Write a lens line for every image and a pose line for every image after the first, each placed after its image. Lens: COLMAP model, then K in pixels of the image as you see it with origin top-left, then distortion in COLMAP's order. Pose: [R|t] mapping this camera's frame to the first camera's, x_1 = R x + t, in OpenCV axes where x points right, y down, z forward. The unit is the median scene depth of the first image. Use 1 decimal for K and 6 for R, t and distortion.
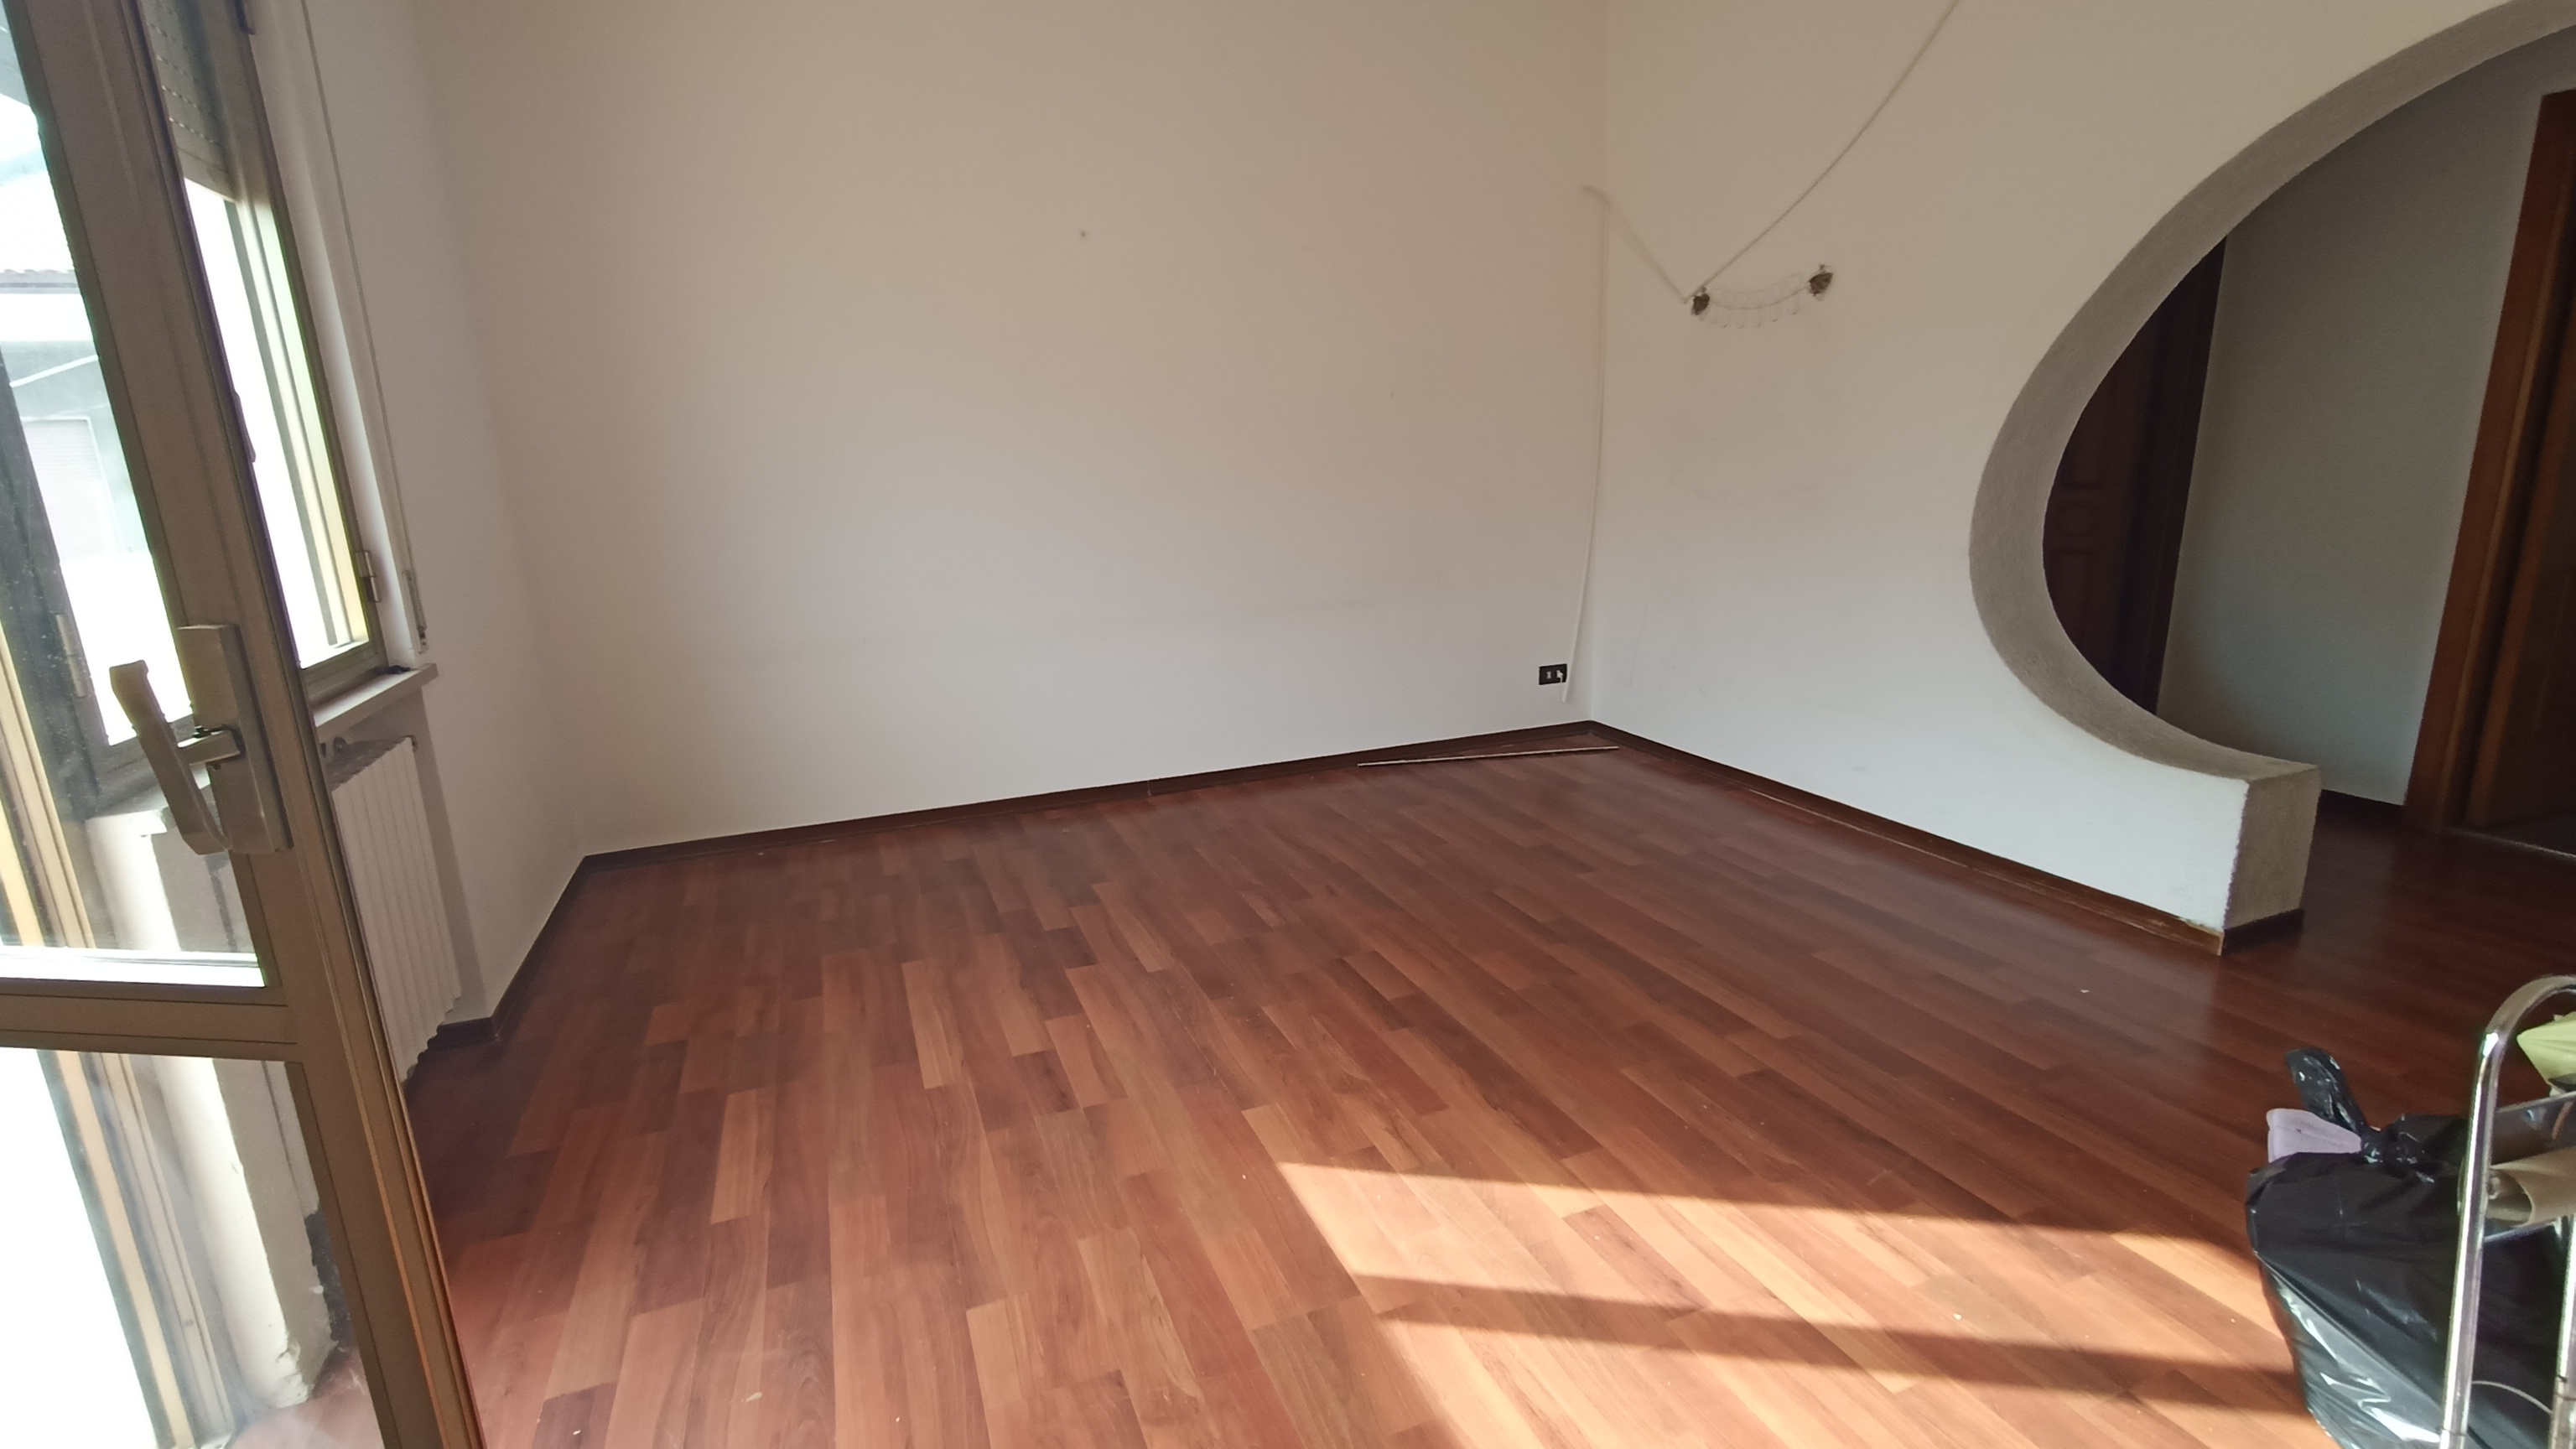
lens RADIAL K [[1173.0, 0, 1282.0], [0, 1173.0, 725.9], [0, 0, 1]] dist [-0.003599, 0.002359]
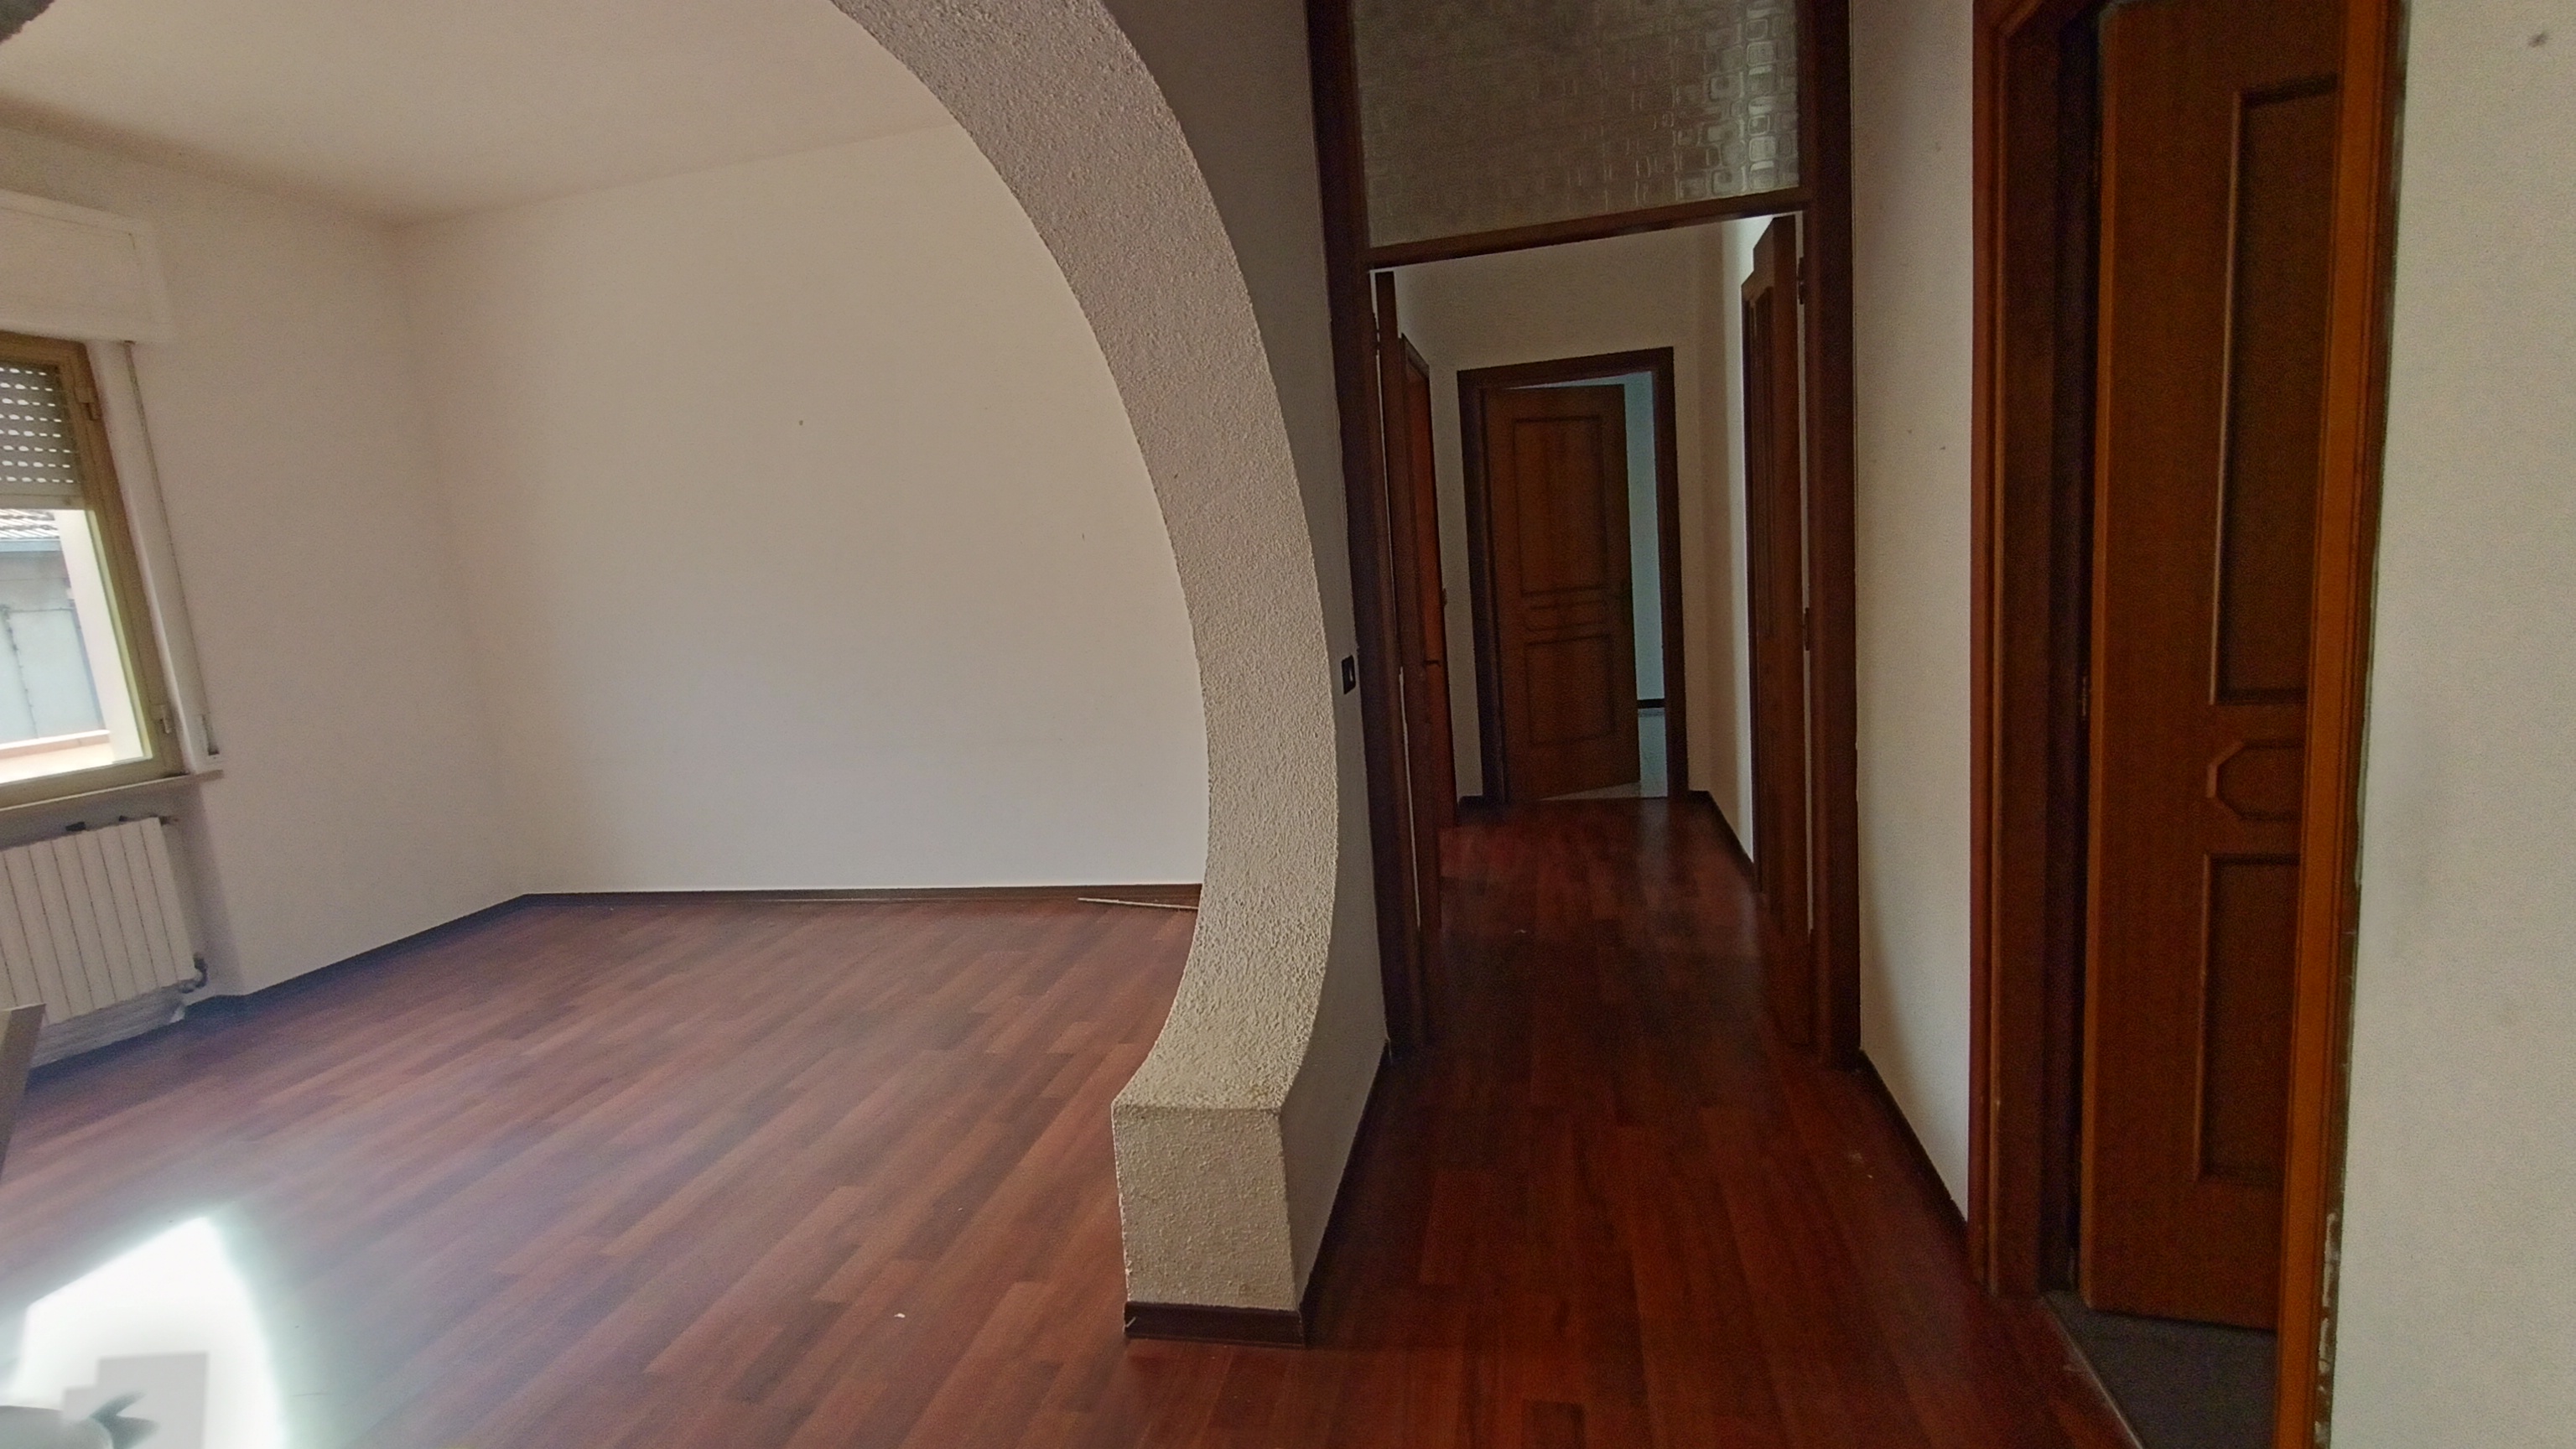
lens RADIAL K [[1173.0, 0, 1287.2], [0, 1173.0, 730.3], [0, 0, 1]] dist [-0.003599, 0.002359]
pose [[0.828546, 0.053343, -0.557374, 1.429269], [-0.079385, 0.996587, -0.022630, -0.192211], [0.554265, 0.062997, 0.829953, 0.481090]]
